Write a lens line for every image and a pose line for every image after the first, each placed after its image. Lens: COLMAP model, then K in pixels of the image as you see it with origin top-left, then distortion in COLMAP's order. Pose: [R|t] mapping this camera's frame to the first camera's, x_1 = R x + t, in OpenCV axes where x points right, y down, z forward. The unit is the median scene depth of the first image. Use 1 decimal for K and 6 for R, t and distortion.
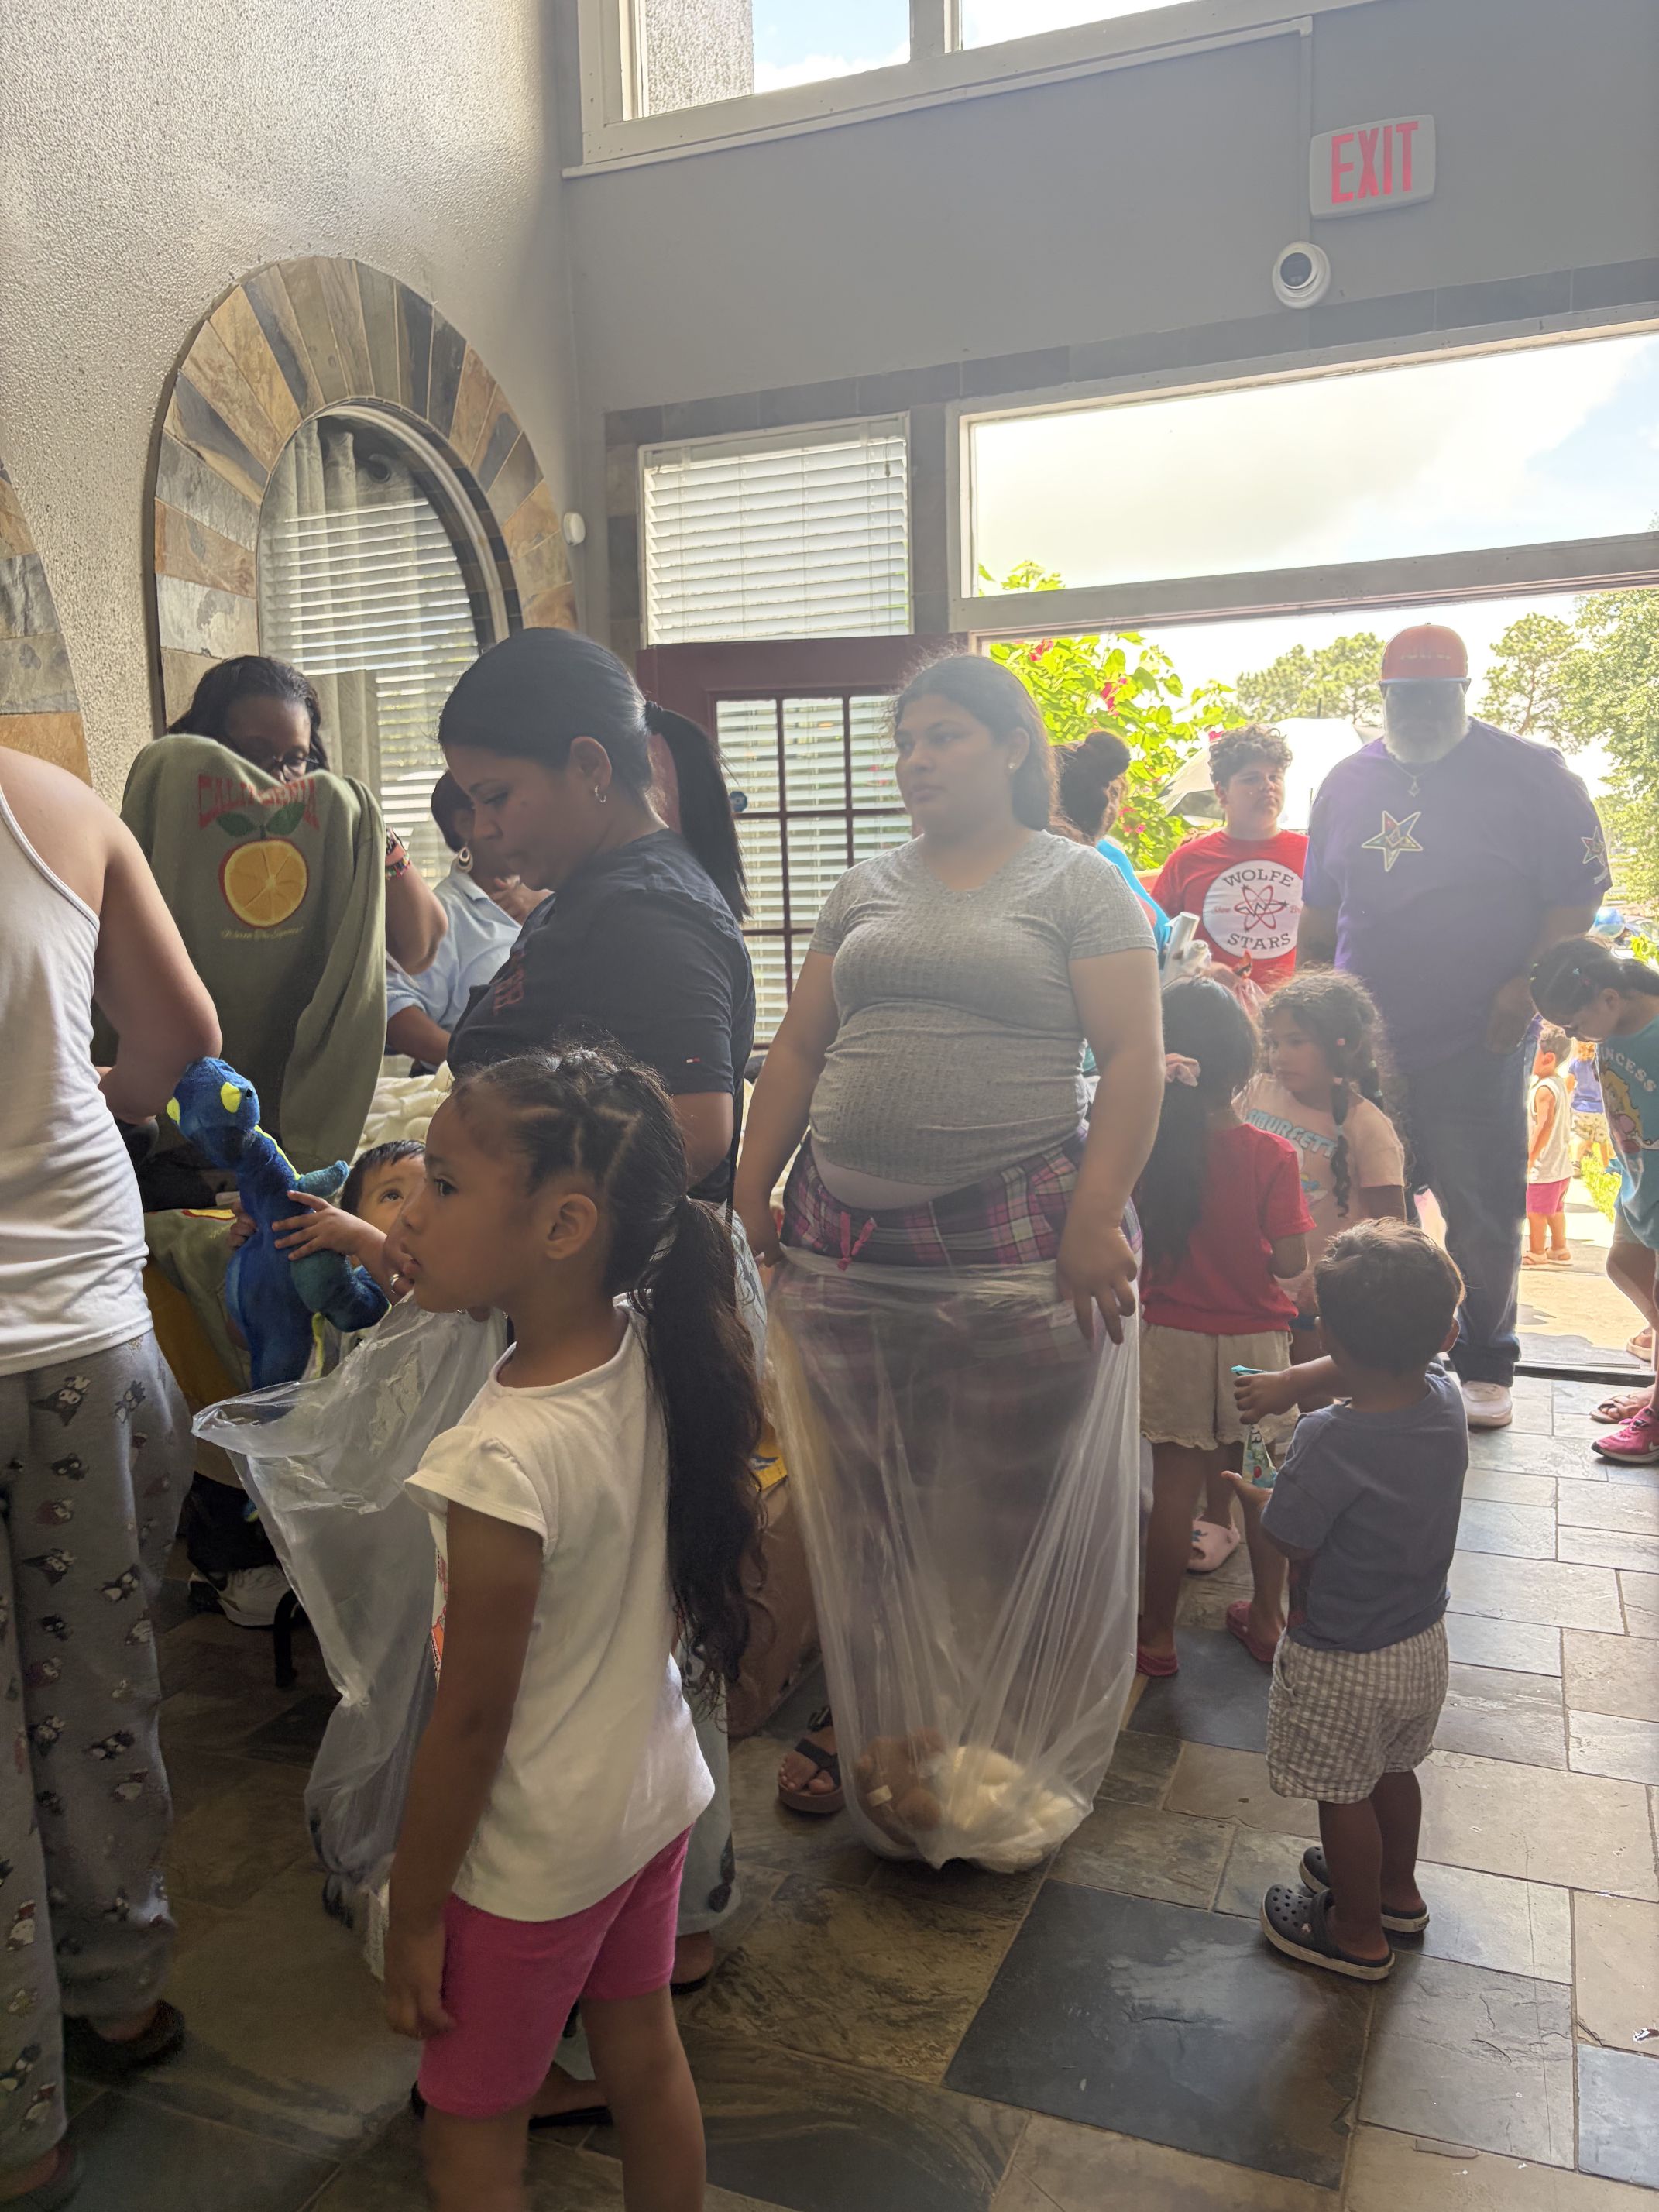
lens RADIAL K [[1665.3, 0, 829.5], [0, 1665.3, 1106.0], [0, 0, 1]] dist [-0.000082, 0.007627]
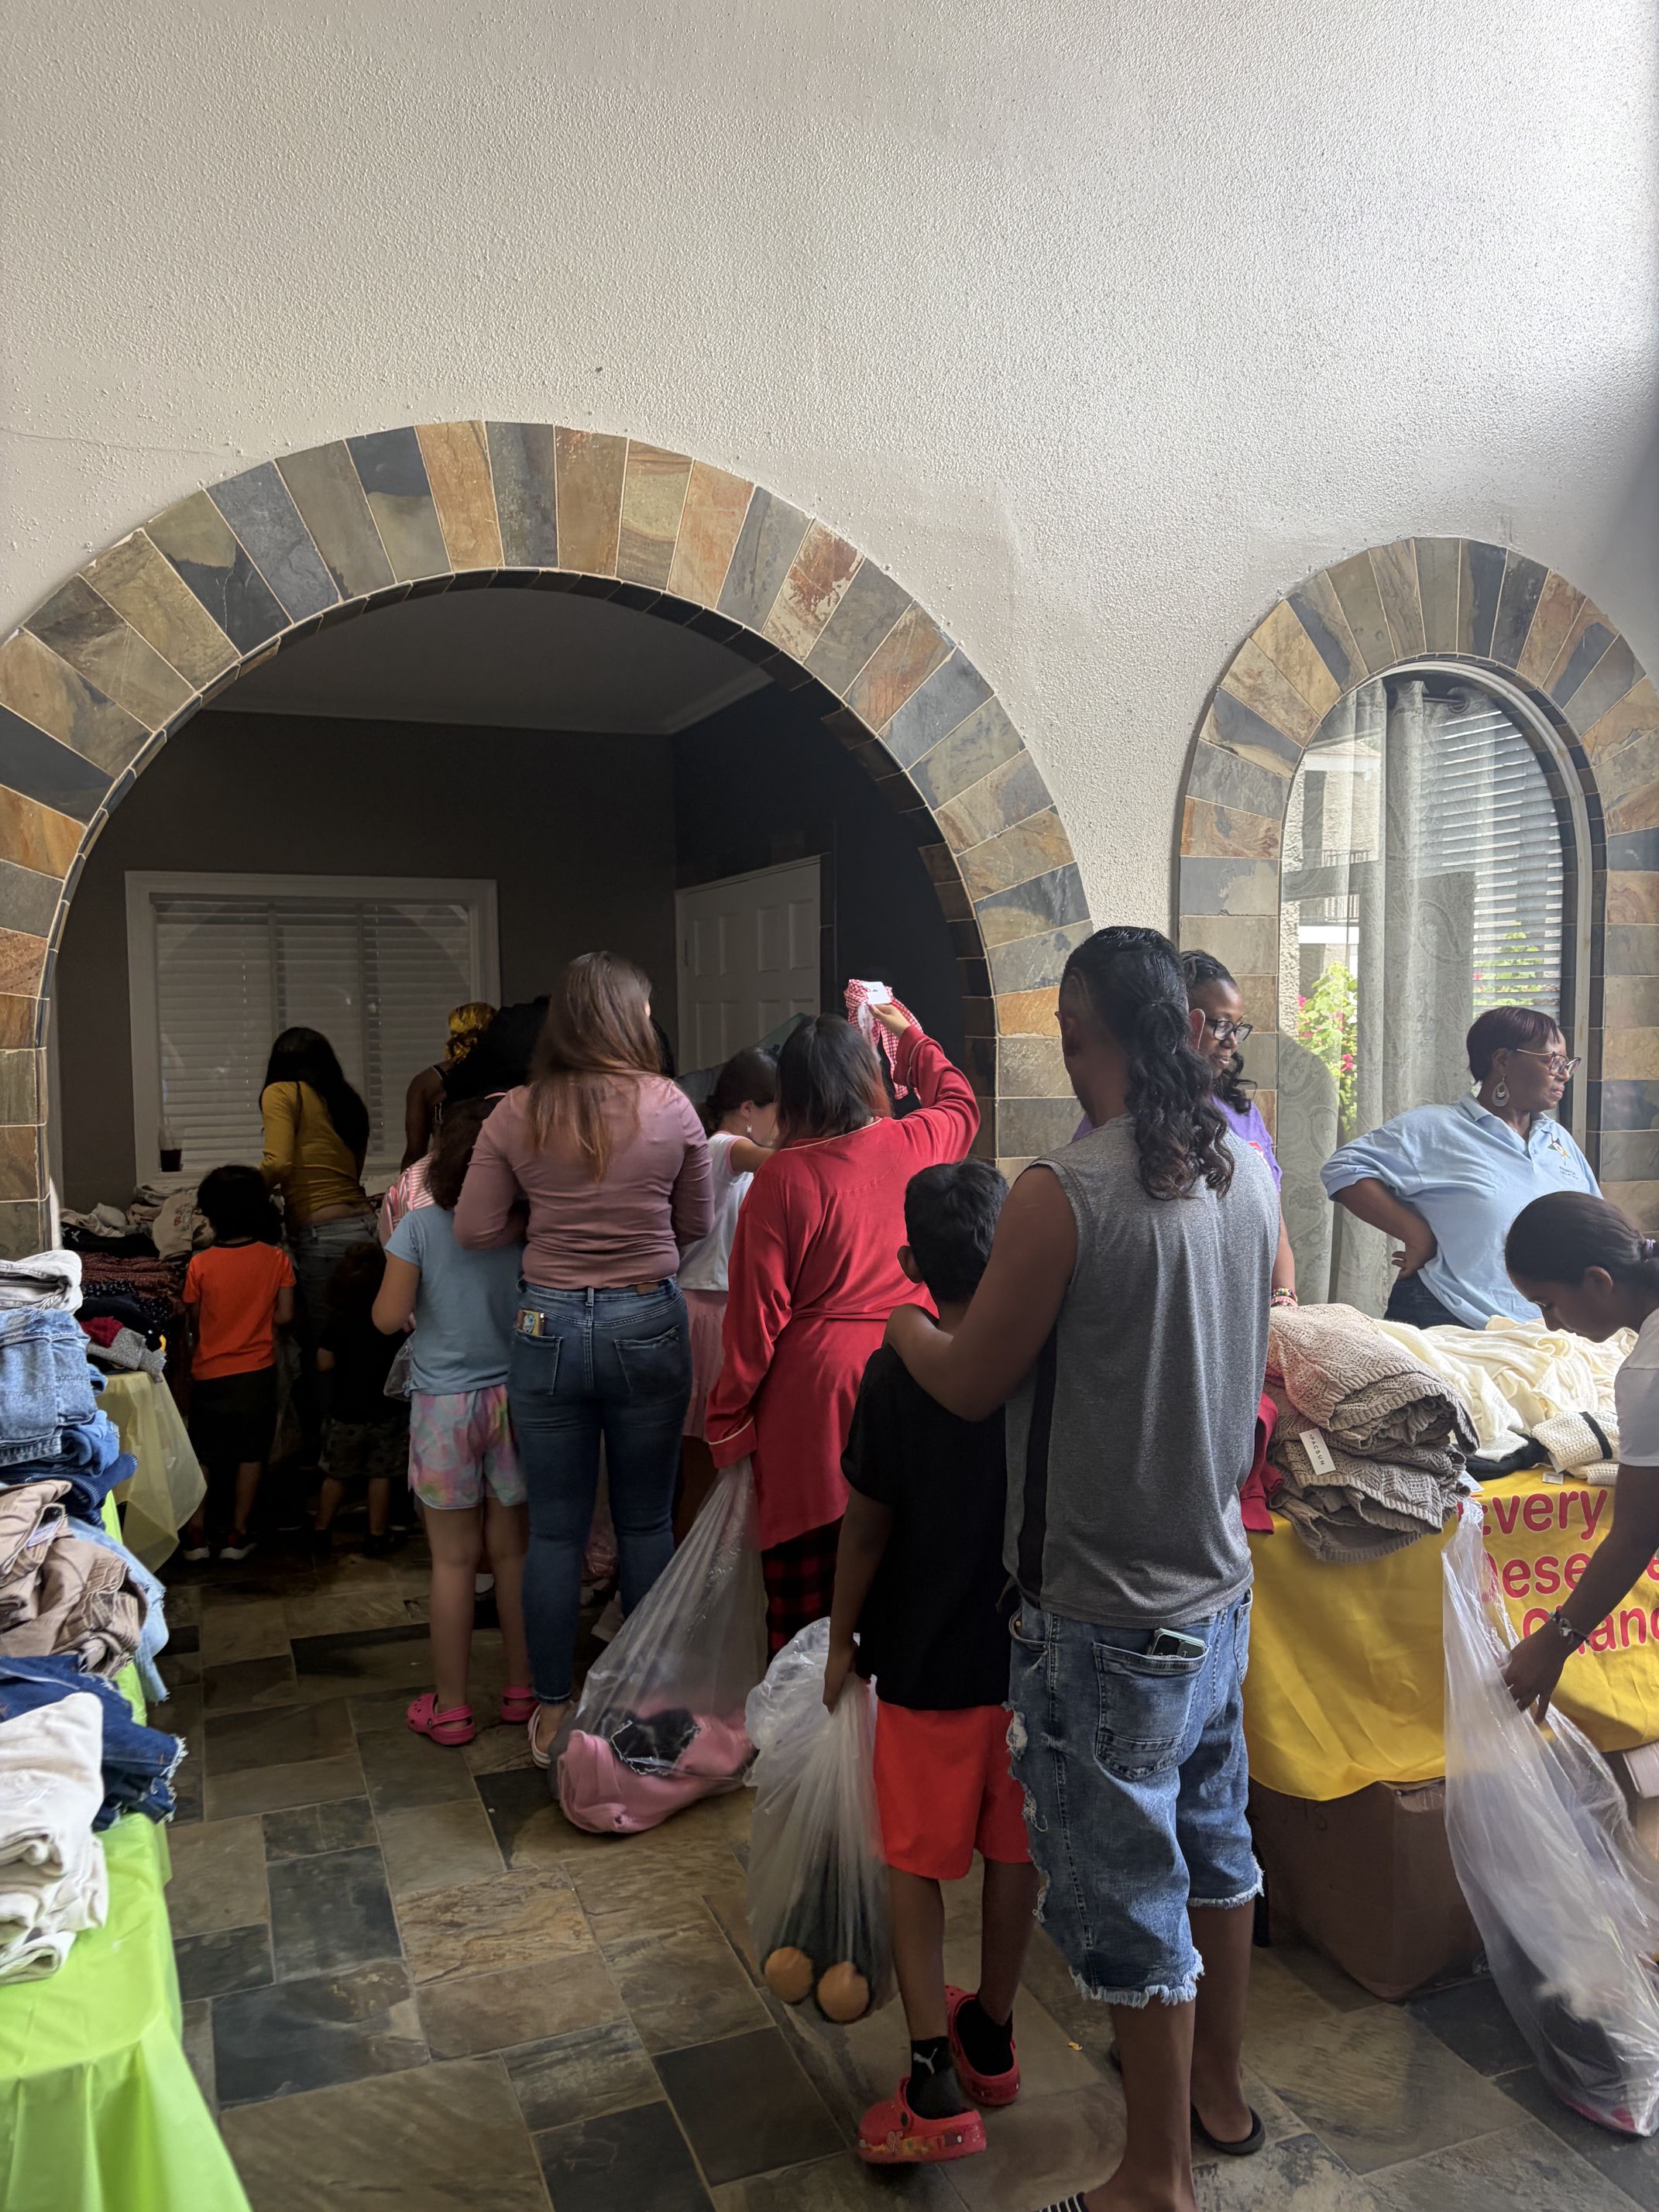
lens RADIAL K [[1665.3, 0, 829.5], [0, 1665.3, 1106.0], [0, 0, 1]] dist [-0.000082, 0.007627]
pose [[0.692264, 0.054461, -0.719587, 0.241968], [-0.083015, 0.996538, -0.004441, -0.083629], [0.716854, 0.062811, 0.694389, -0.025060]]
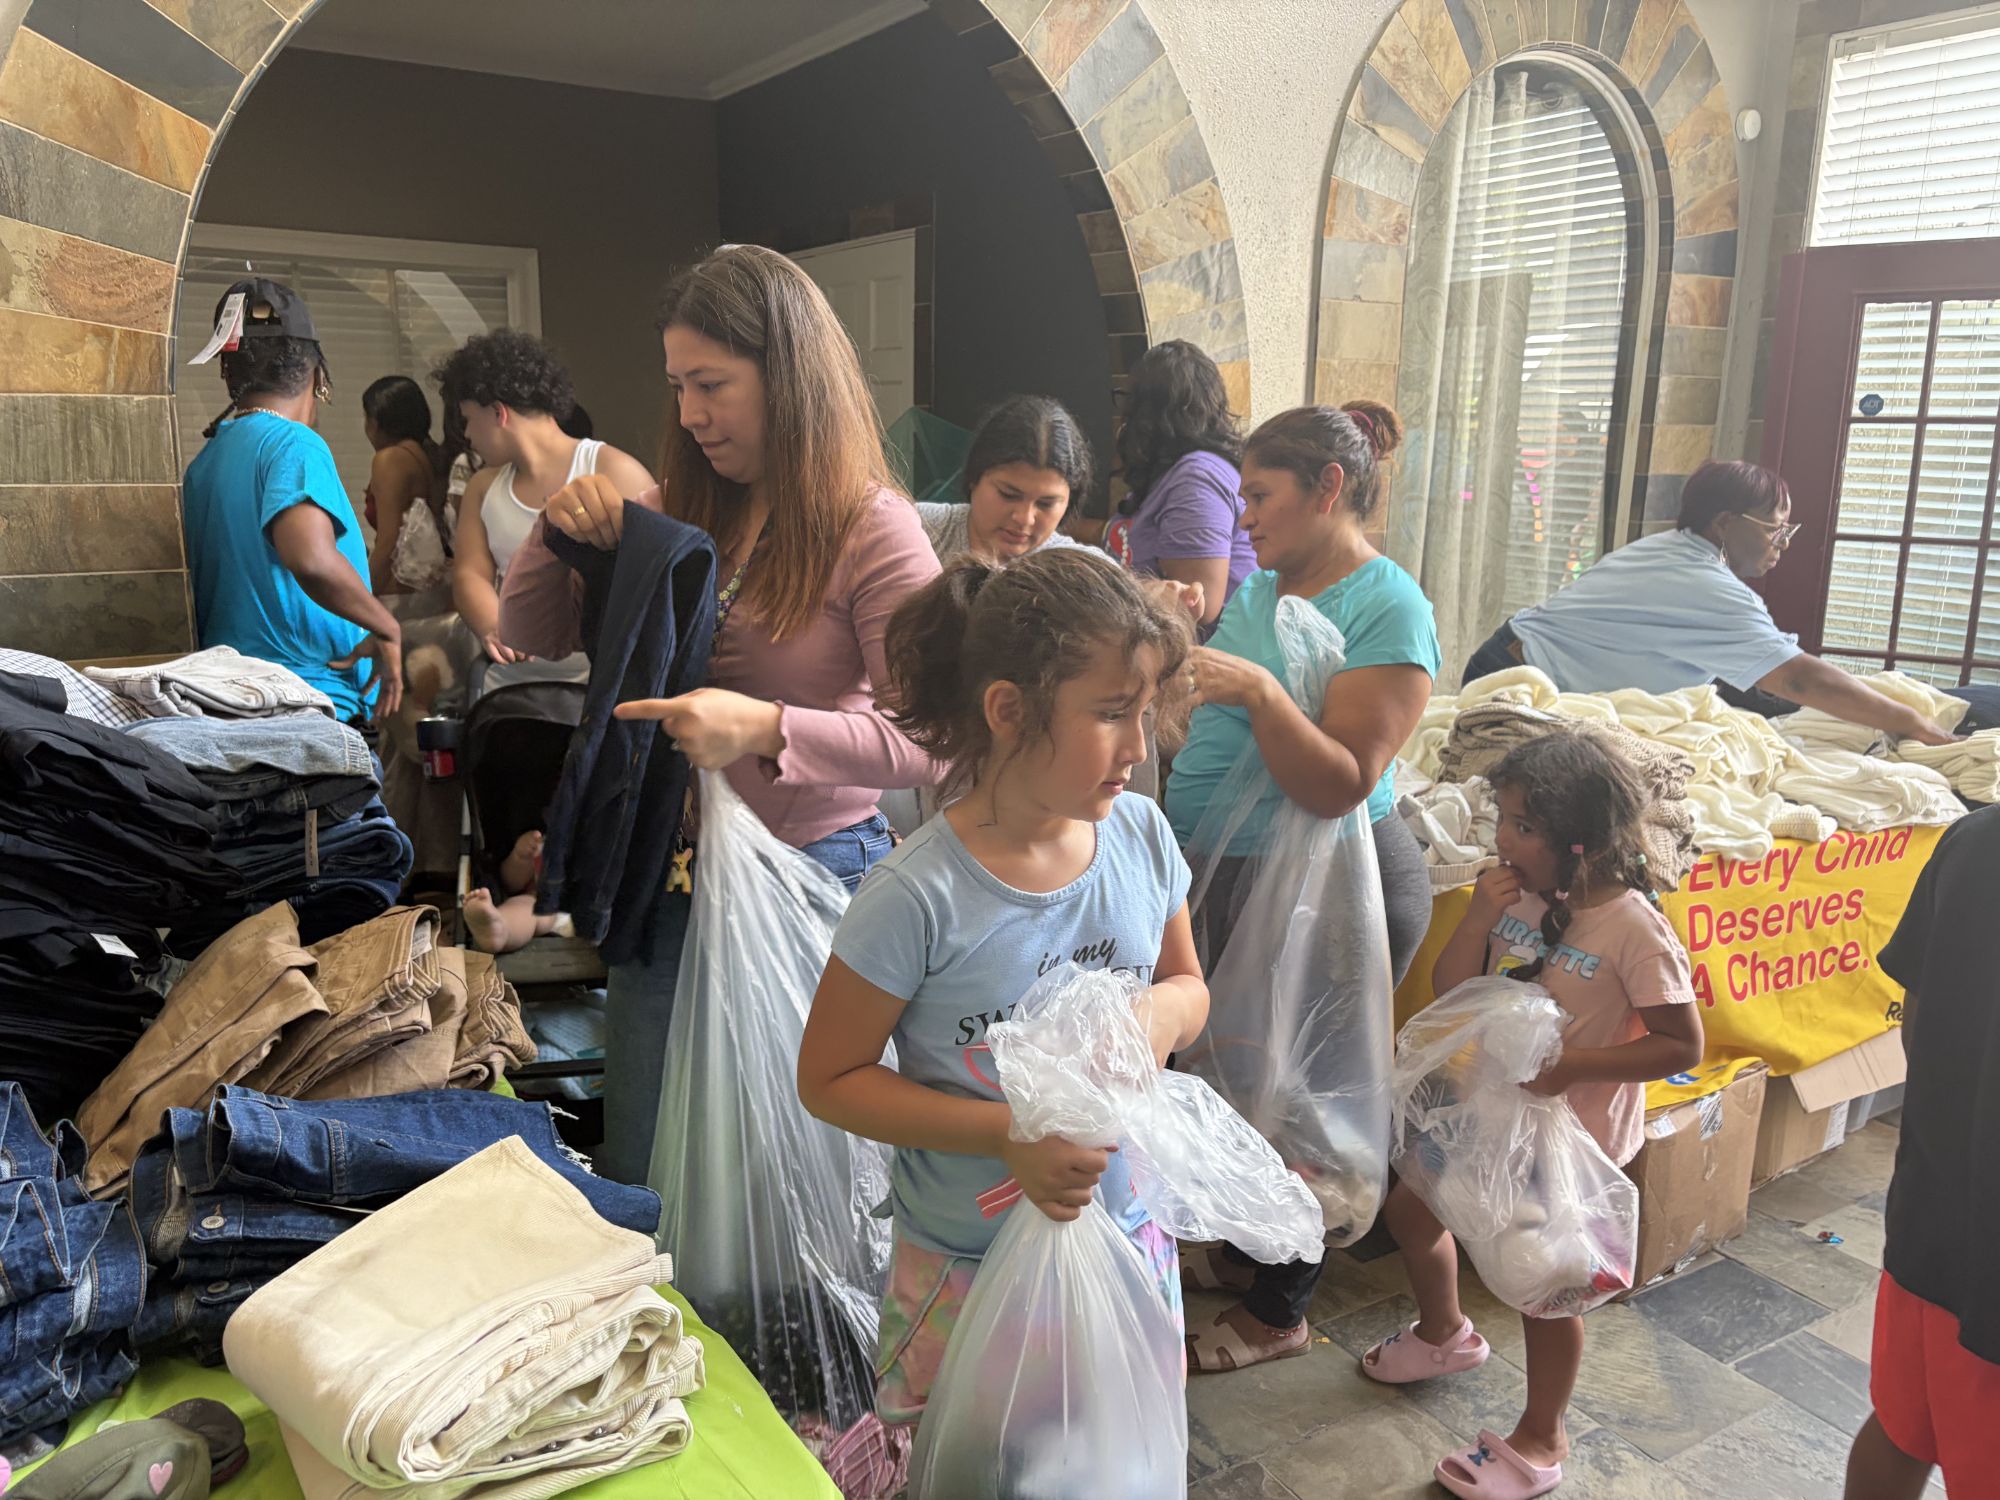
lens RADIAL K [[1521.3, 0, 1000.0], [0, 1521.3, 750.0], [0, 0, 1]] dist [0.008191, -0.001072]
pose [[0.803012, 0.160962, -0.573814, 0.088966], [-0.096626, 0.985260, 0.141158, -0.061698], [0.588077, -0.057906, 0.806729, -0.063941]]
